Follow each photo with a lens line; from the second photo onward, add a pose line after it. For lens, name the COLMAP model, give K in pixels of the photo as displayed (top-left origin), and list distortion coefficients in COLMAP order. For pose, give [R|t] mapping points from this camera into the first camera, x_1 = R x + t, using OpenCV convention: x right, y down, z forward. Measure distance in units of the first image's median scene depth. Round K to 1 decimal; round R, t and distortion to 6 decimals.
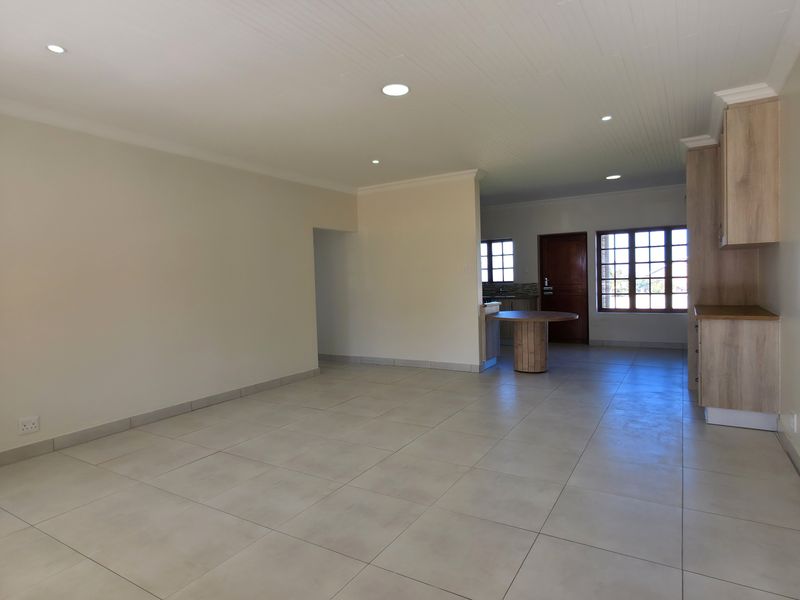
lens RADIAL K [[465.4, 0, 397.6], [0, 465.4, 298.1], [0, 0, 1]] dist [0.002171, -0.000361]
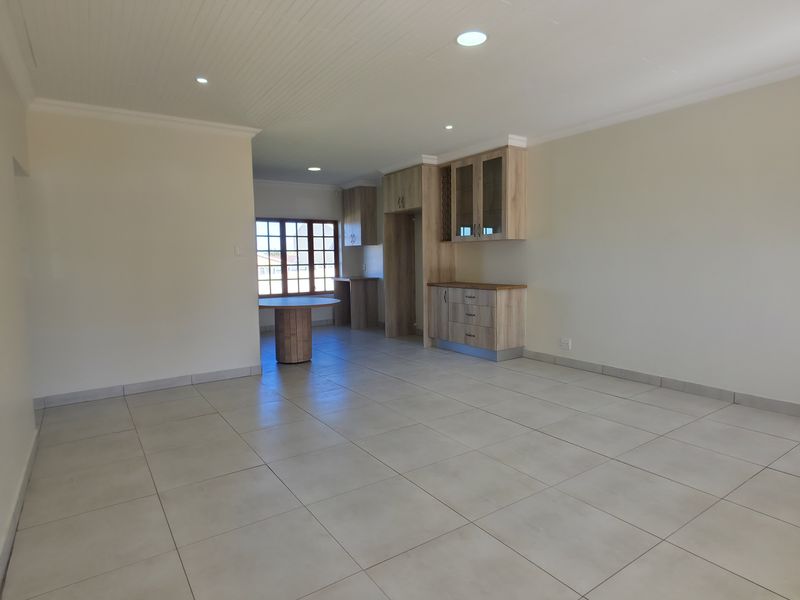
lens RADIAL K [[465.4, 0, 397.6], [0, 465.4, 298.1], [0, 0, 1]] dist [0.002171, -0.000361]
pose [[0.410499, -0.056025, 0.910138, -0.478106], [0.040313, 0.998250, 0.043266, -0.002928], [-0.910970, 0.018930, 0.412039, 0.421554]]
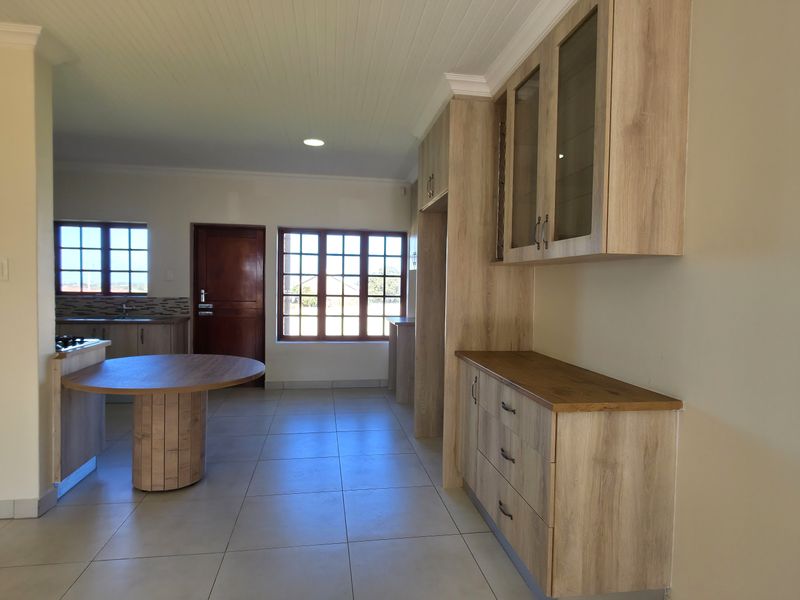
lens RADIAL K [[465.4, 0, 397.6], [0, 465.4, 298.1], [0, 0, 1]] dist [0.002171, -0.000361]
pose [[0.756213, 0.022553, 0.653936, 0.139826], [-0.014269, 0.999737, -0.017978, -0.034139], [-0.654170, 0.004264, 0.756336, 0.462826]]
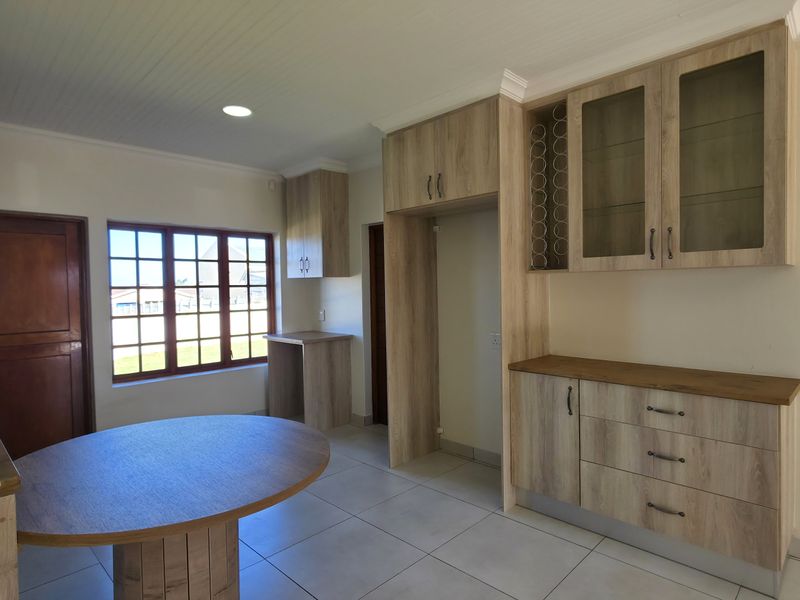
lens RADIAL K [[465.4, 0, 397.6], [0, 465.4, 298.1], [0, 0, 1]] dist [0.002171, -0.000361]
pose [[0.230055, 0.000359, 0.973178, 0.029632], [0.050306, 0.998659, -0.012261, -0.053777], [-0.971877, 0.051777, 0.229728, 0.789424]]
